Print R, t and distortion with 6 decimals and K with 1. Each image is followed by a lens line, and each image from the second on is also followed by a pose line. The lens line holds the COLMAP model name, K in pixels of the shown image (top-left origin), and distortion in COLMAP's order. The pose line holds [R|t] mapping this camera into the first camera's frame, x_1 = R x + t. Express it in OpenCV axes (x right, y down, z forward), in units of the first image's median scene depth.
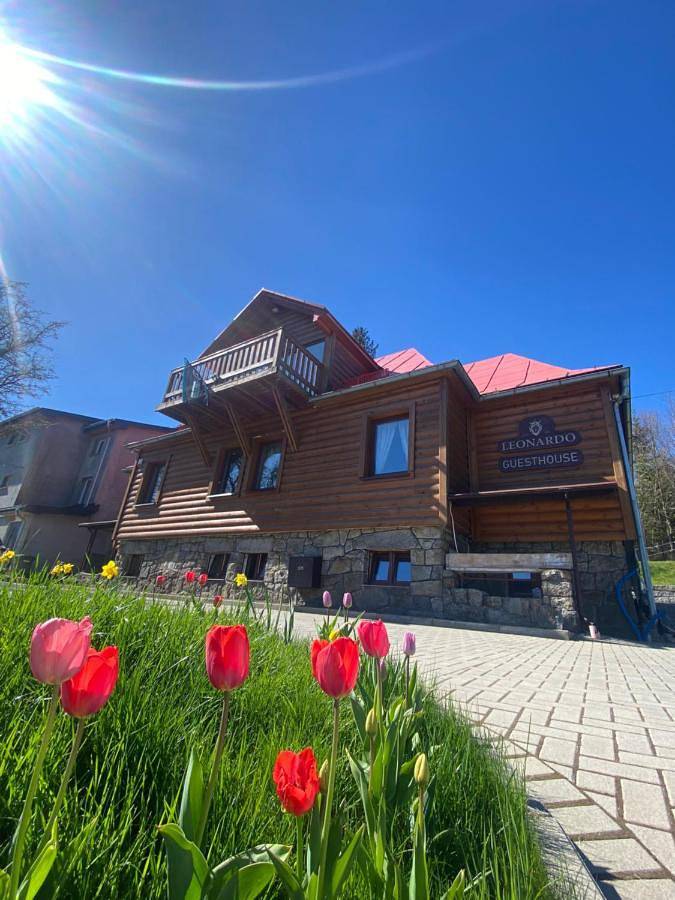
lens RADIAL K [[429.4, 0, 337.5], [0, 429.4, 450.0], [0, 0, 1]] dist [-0.002418, -0.000236]
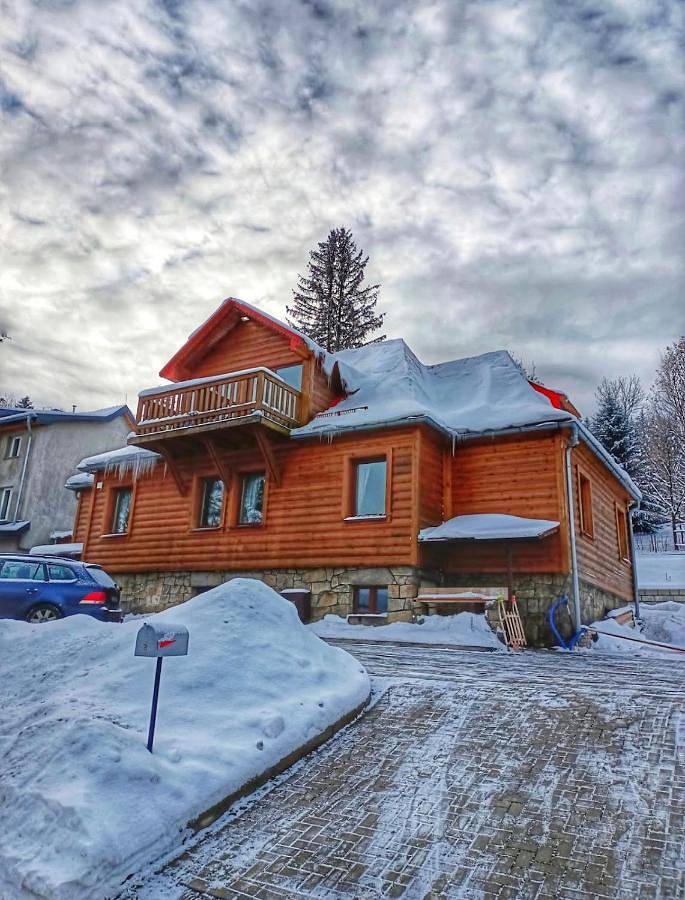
lens RADIAL K [[675.4, 0, 342.5], [0, 675.4, 450.0], [0, 0, 1]] dist [-0.002171, -0.001375]
pose [[0.998574, -0.034971, 0.040329, -0.011632], [0.030783, 0.994493, 0.100177, -0.268245], [-0.043610, -0.098792, 0.994152, -0.654583]]
